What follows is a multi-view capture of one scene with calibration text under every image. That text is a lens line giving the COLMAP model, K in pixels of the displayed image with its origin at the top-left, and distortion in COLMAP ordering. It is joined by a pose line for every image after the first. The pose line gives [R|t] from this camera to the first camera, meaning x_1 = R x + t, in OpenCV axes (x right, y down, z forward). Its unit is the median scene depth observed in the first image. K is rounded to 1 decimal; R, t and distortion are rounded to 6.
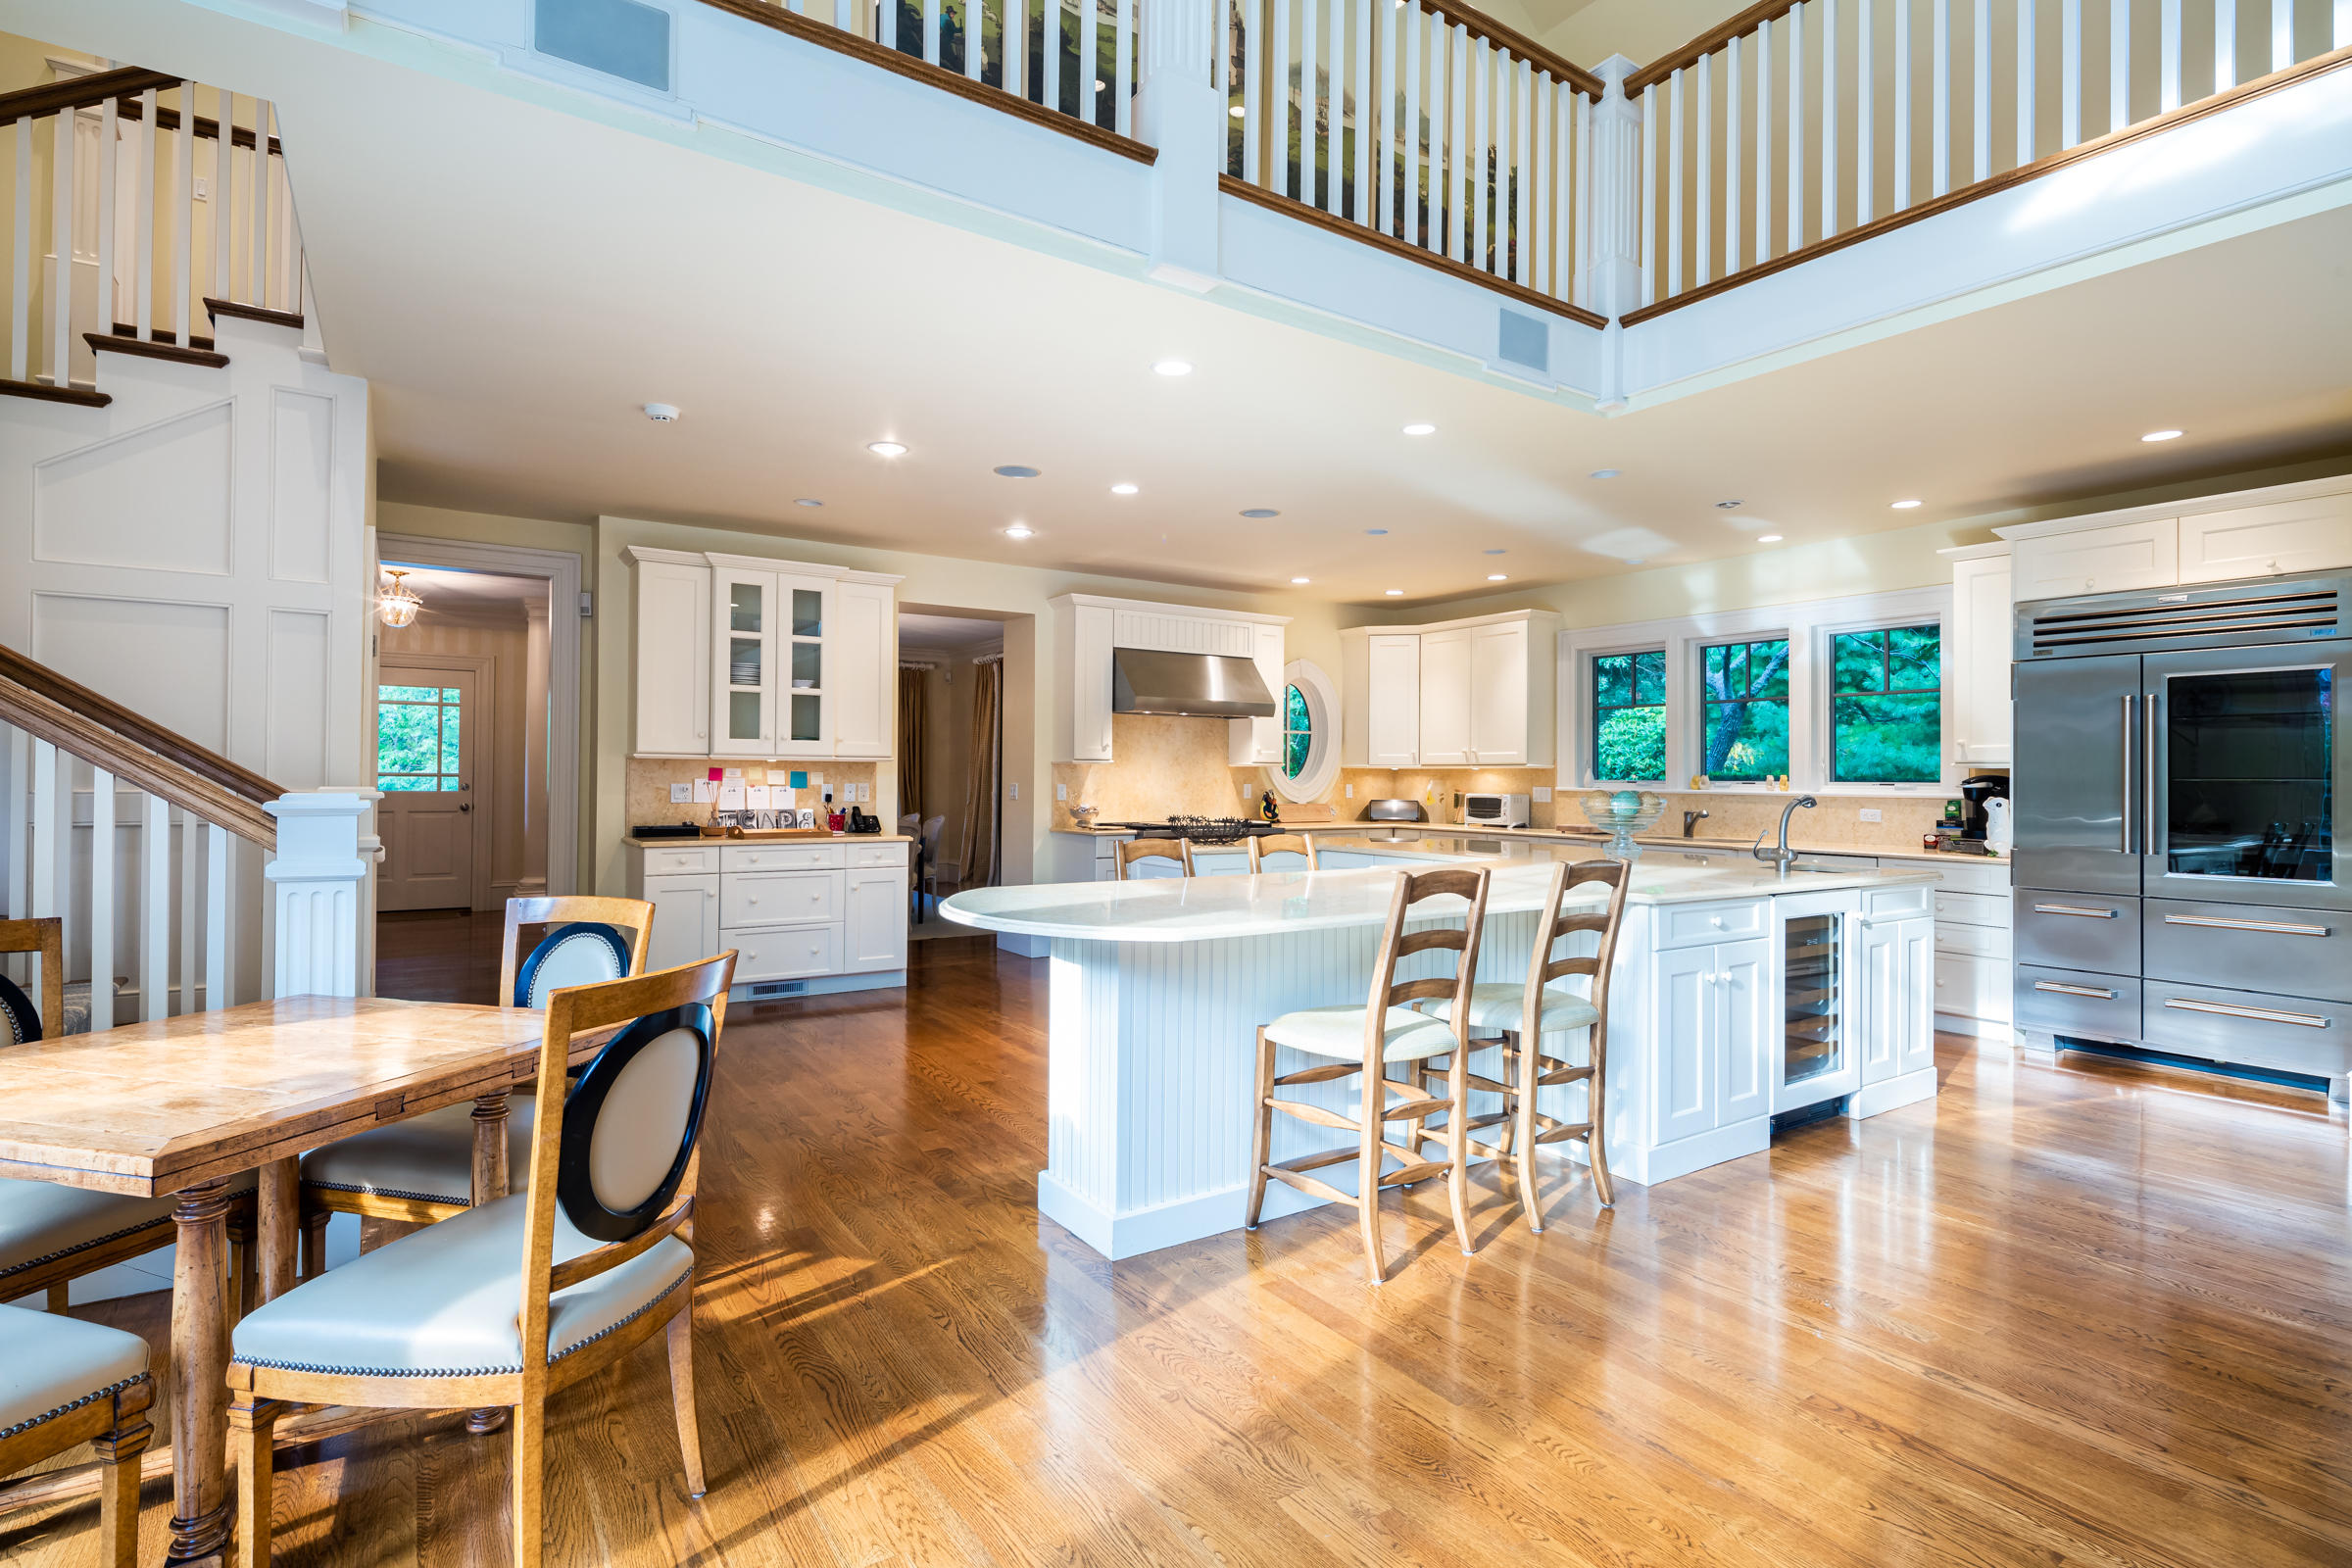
lens RADIAL K [[1136.4, 0, 1166.6], [0, 1136.4, 760.3], [0, 0, 1]] dist [0.003048, -0.004424]
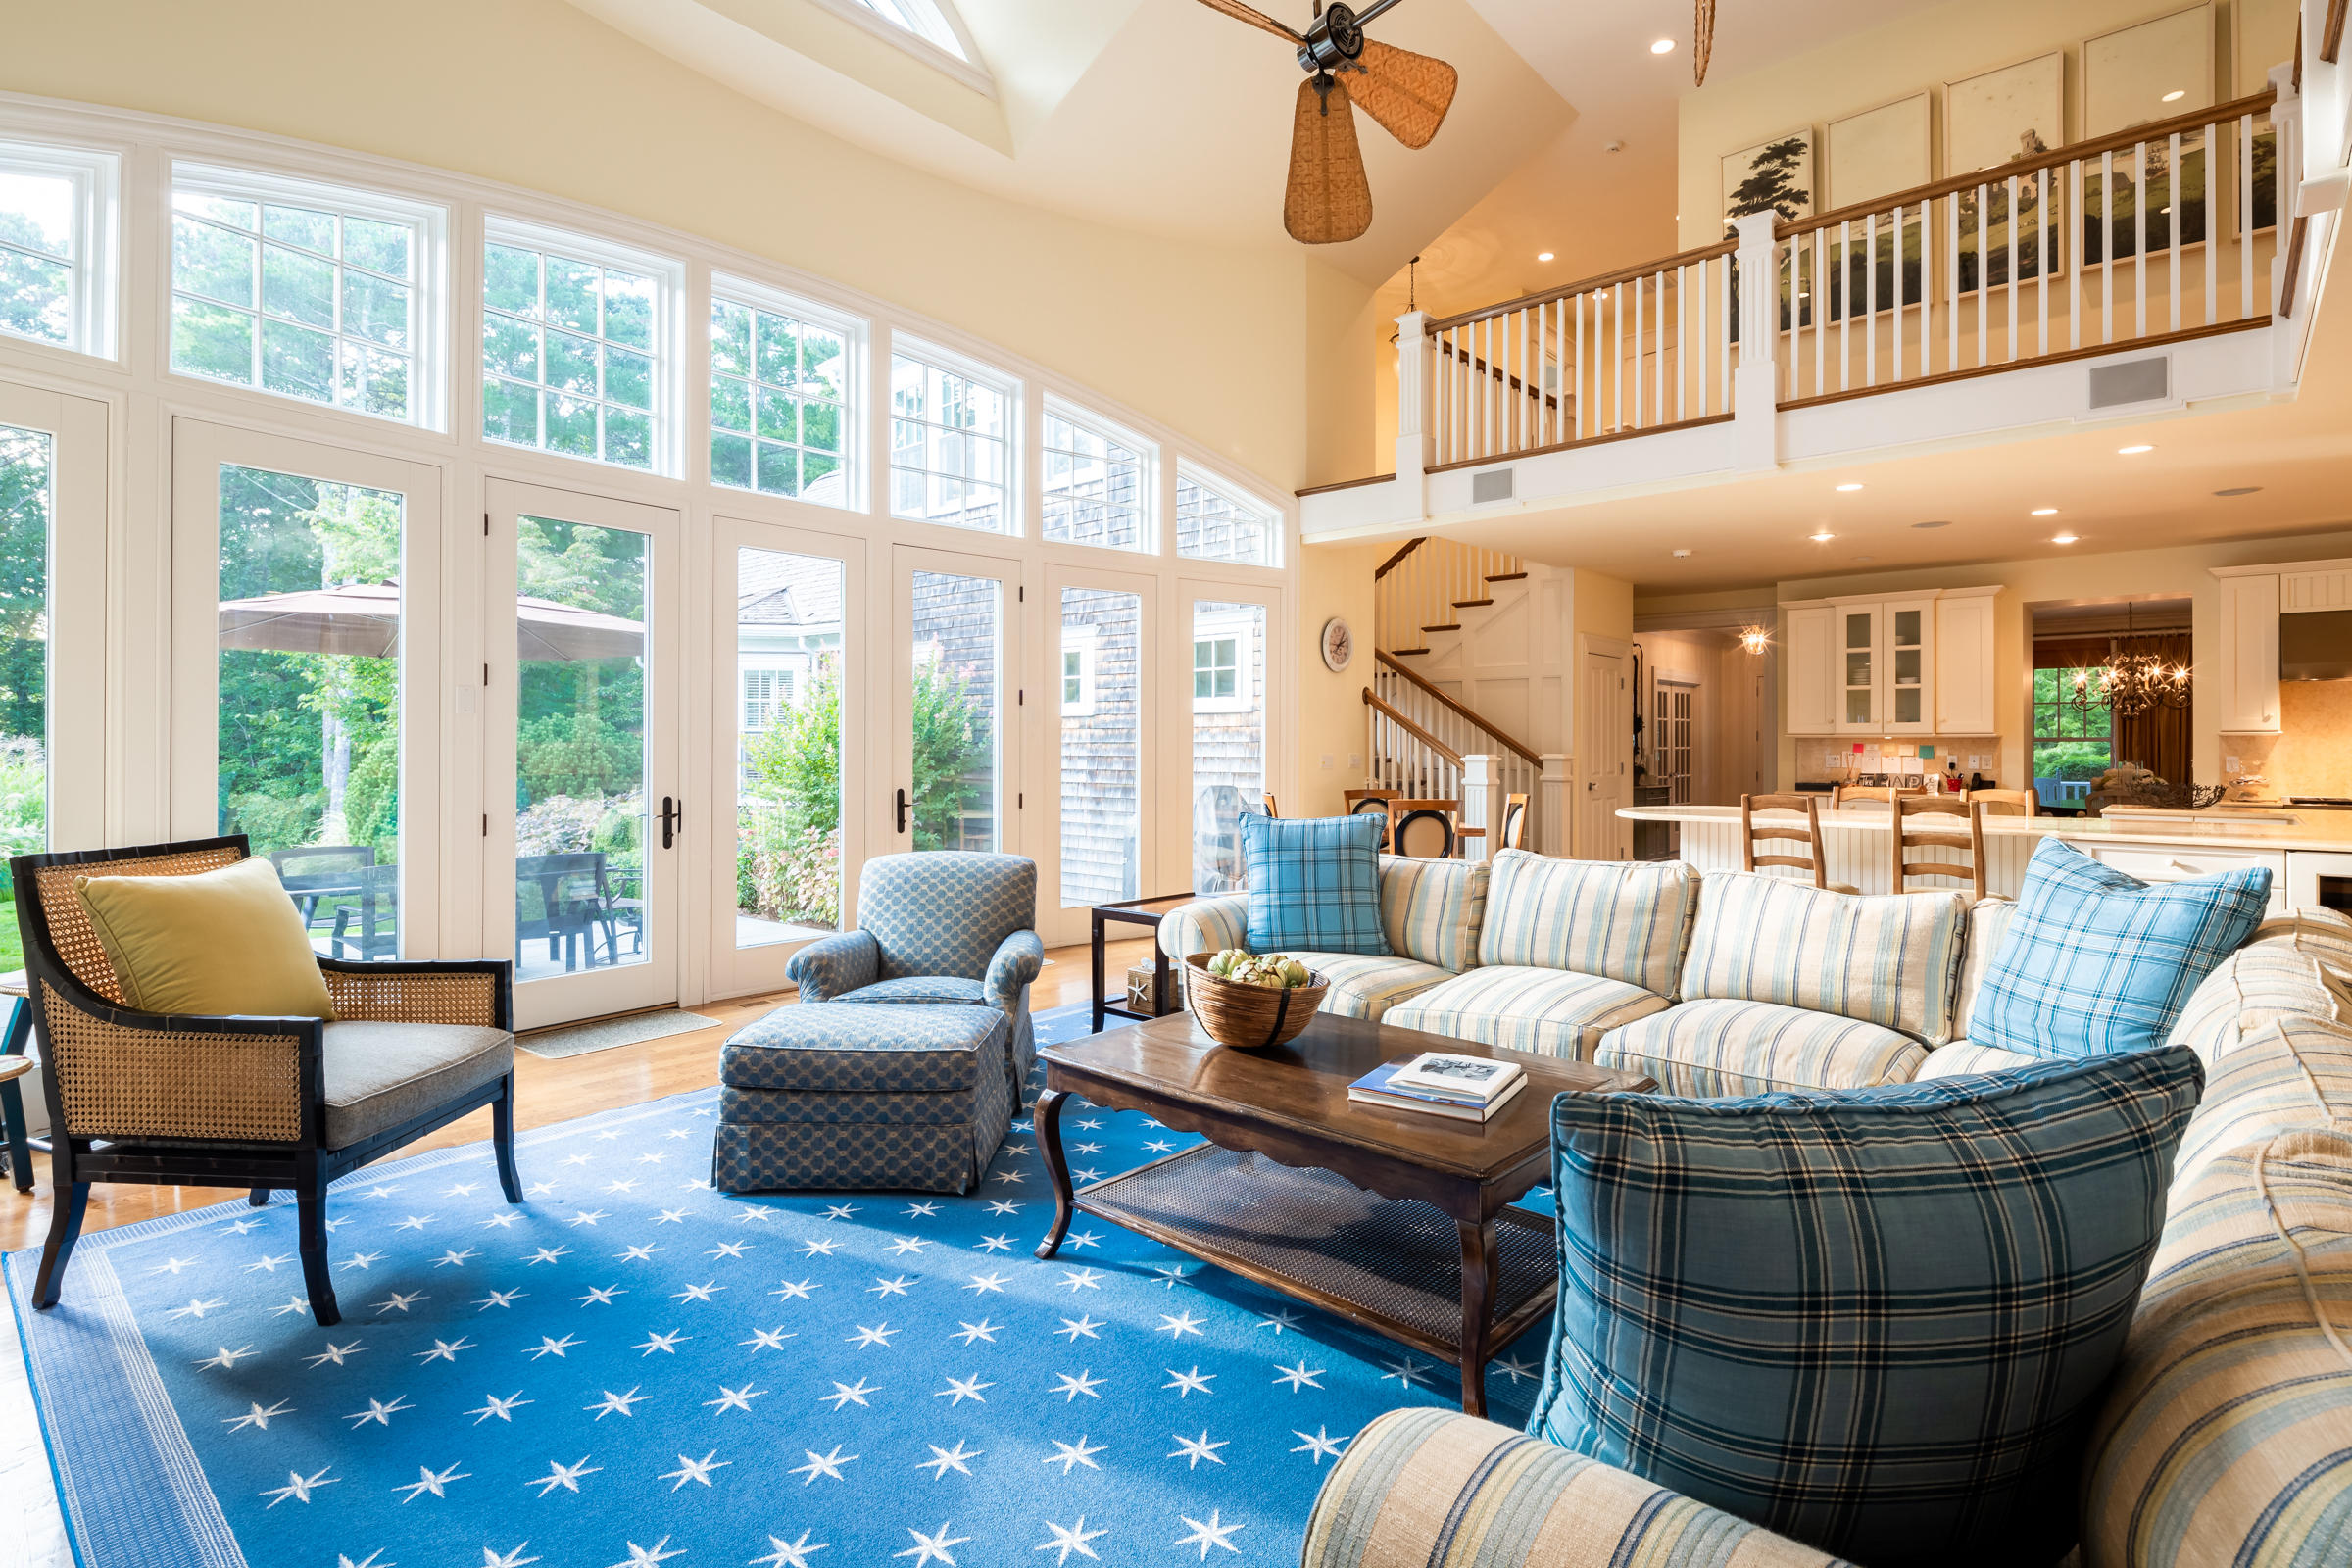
lens RADIAL K [[1136.4, 0, 1173.8], [0, 1136.4, 743.9], [0, 0, 1]] dist [0.003048, -0.004424]
pose [[0.244659, -0.009330, -0.969564, 0.781430], [0.014170, 0.999881, -0.006046, 0.003904], [0.969506, -0.012259, 0.244762, -0.178325]]
